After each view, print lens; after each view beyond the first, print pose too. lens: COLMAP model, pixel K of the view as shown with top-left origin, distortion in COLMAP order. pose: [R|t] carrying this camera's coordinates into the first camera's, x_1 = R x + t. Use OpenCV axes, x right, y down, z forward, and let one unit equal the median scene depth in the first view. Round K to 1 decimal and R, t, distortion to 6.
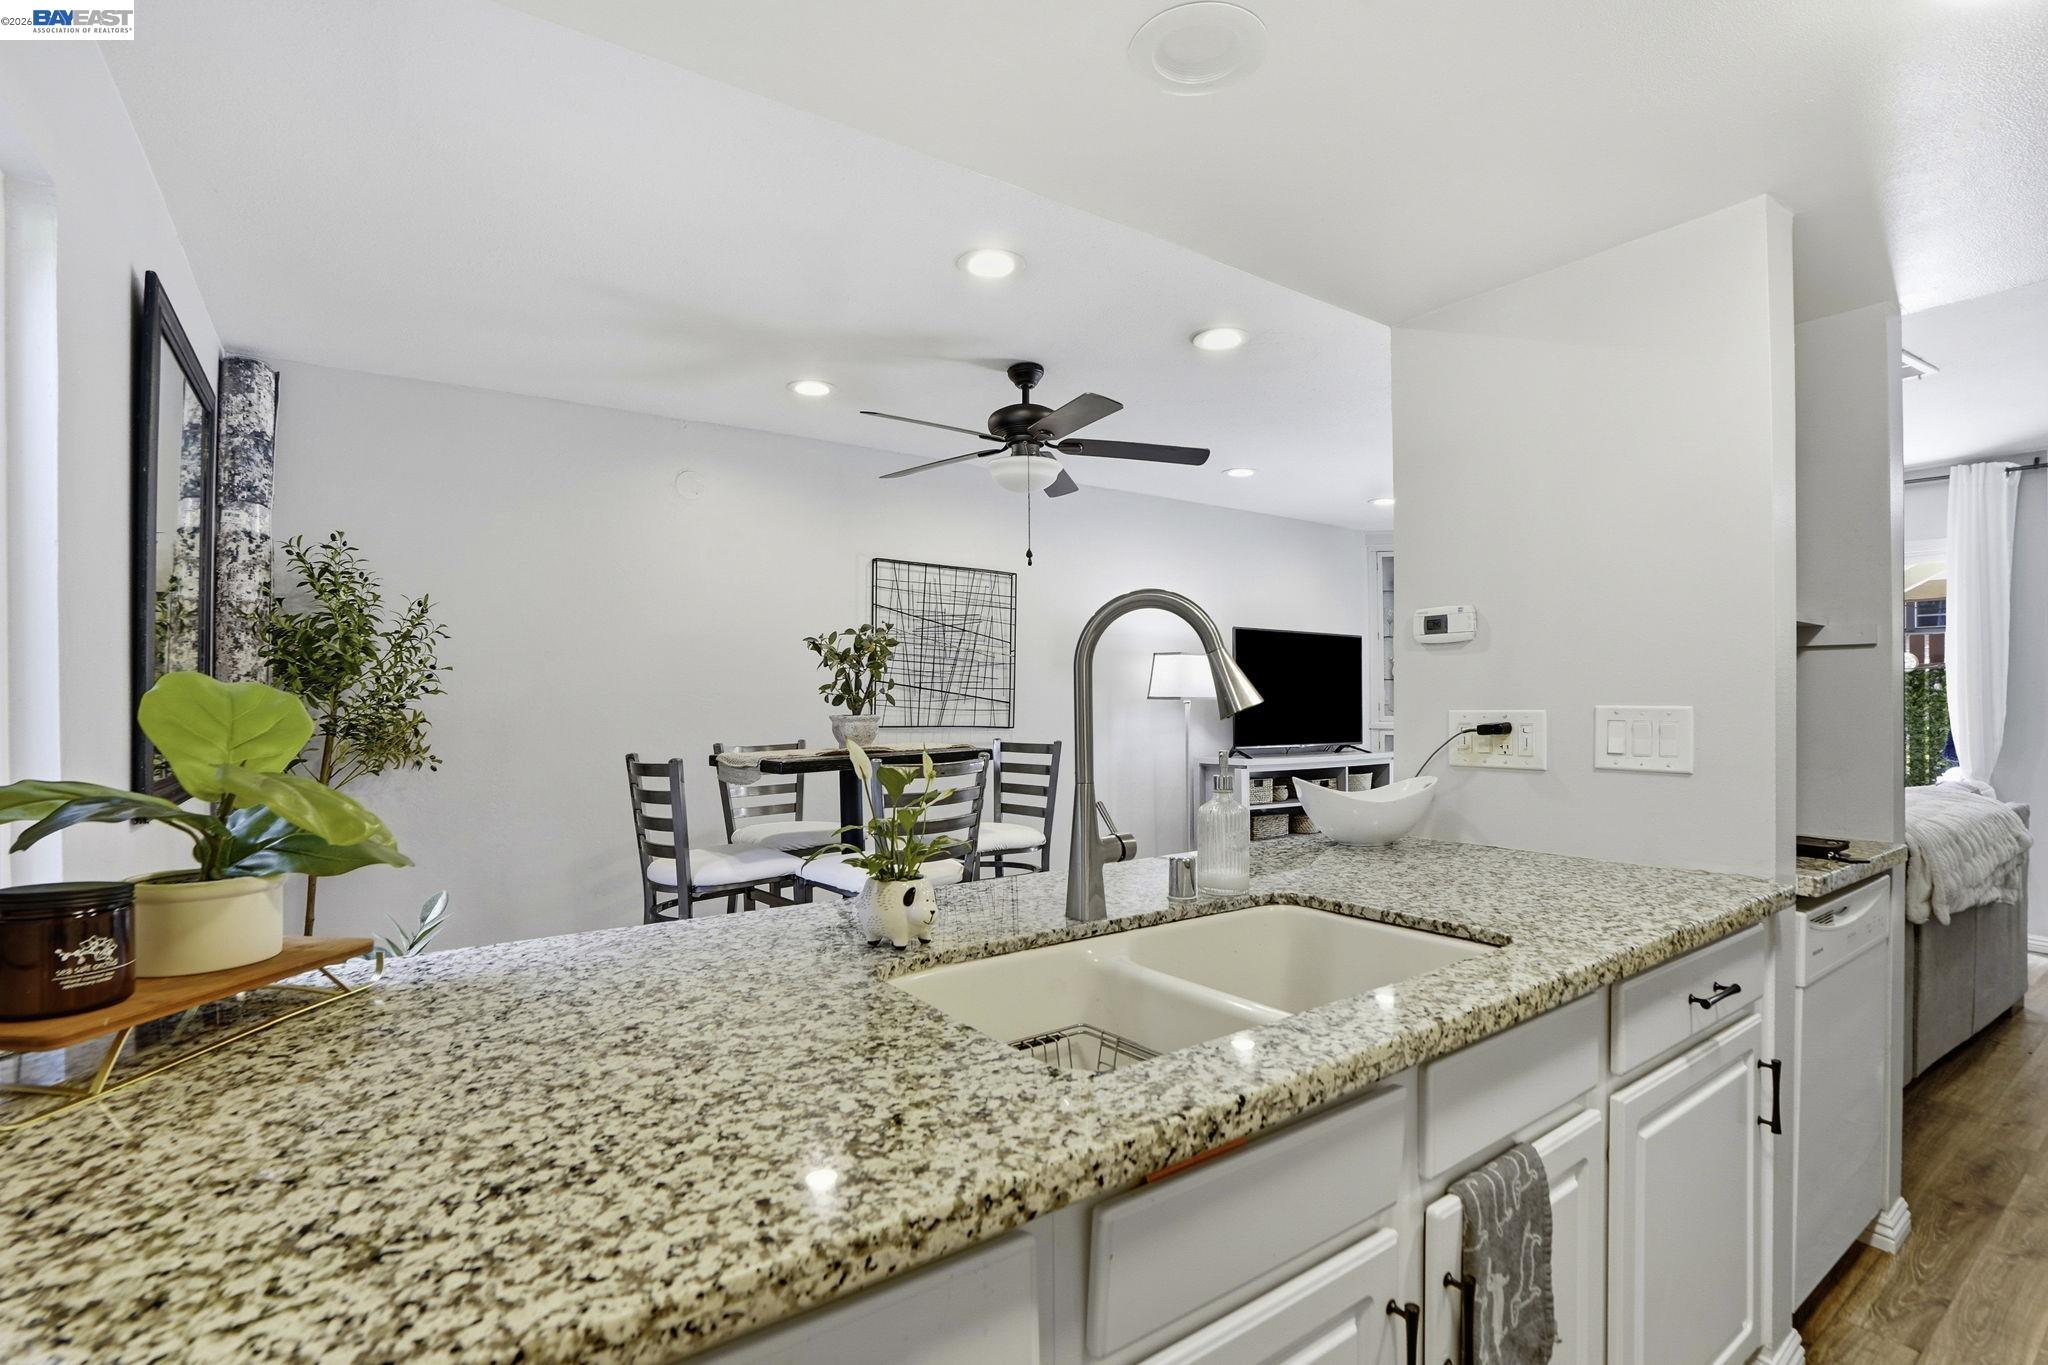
lens RADIAL K [[957.6, 0, 1013.3], [0, 957.6, 685.6], [0, 0, 1]] dist [-0.023822, -0.000156]
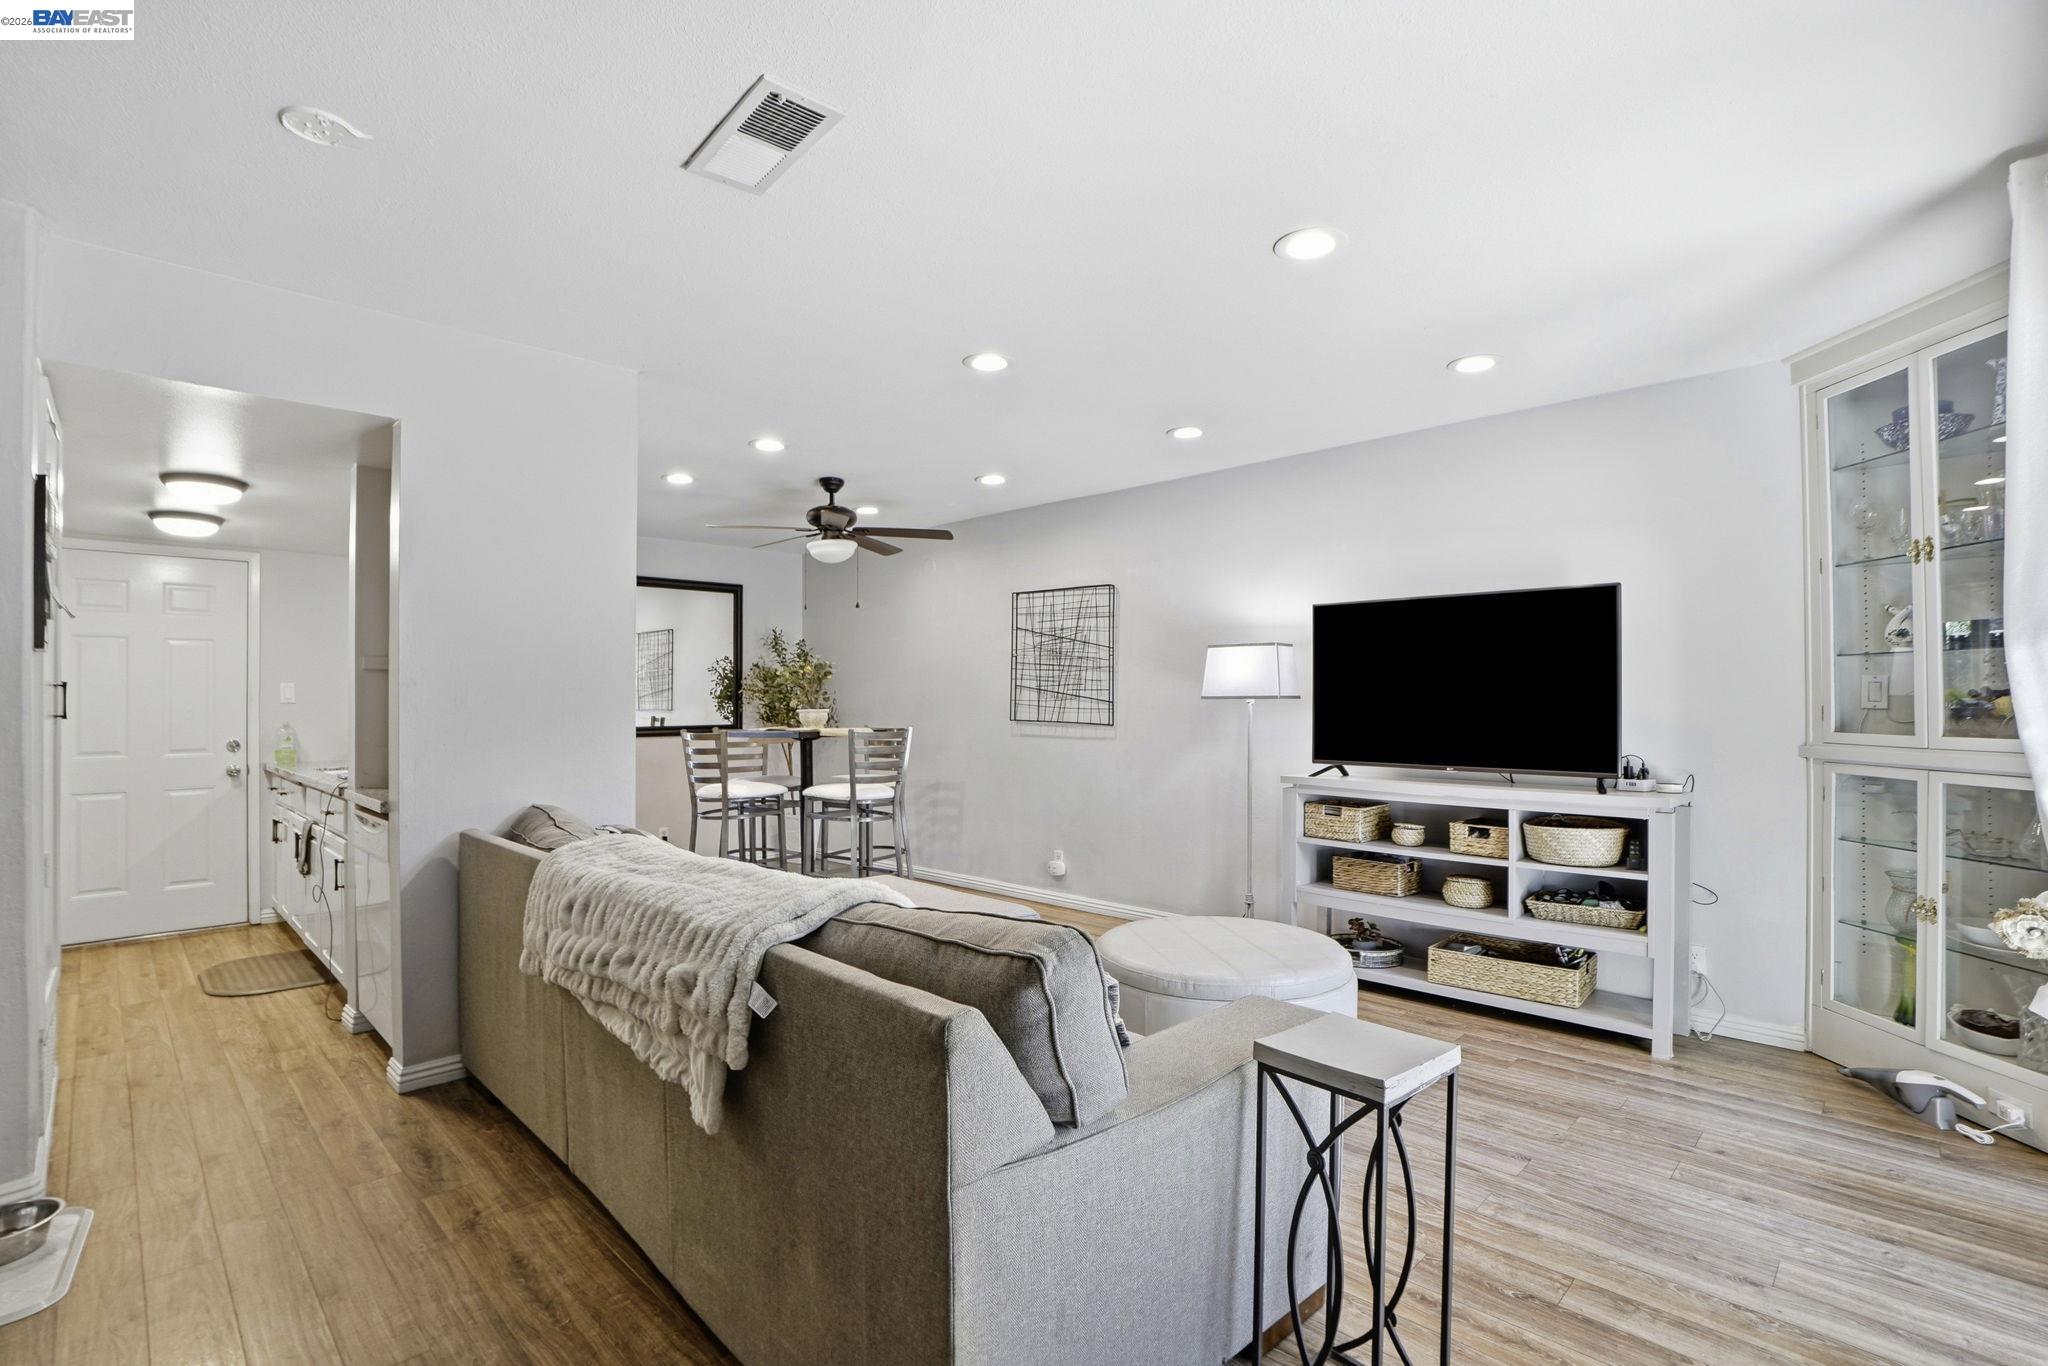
lens RADIAL K [[957.6, 0, 1013.3], [0, 957.6, 686.1], [0, 0, 1]] dist [-0.023822, -0.000156]
pose [[0.144788, -0.013994, -0.989364, 1.077222], [0.012520, 0.999846, -0.012310, 0.011480], [0.989384, -0.010605, 0.144941, 0.740653]]
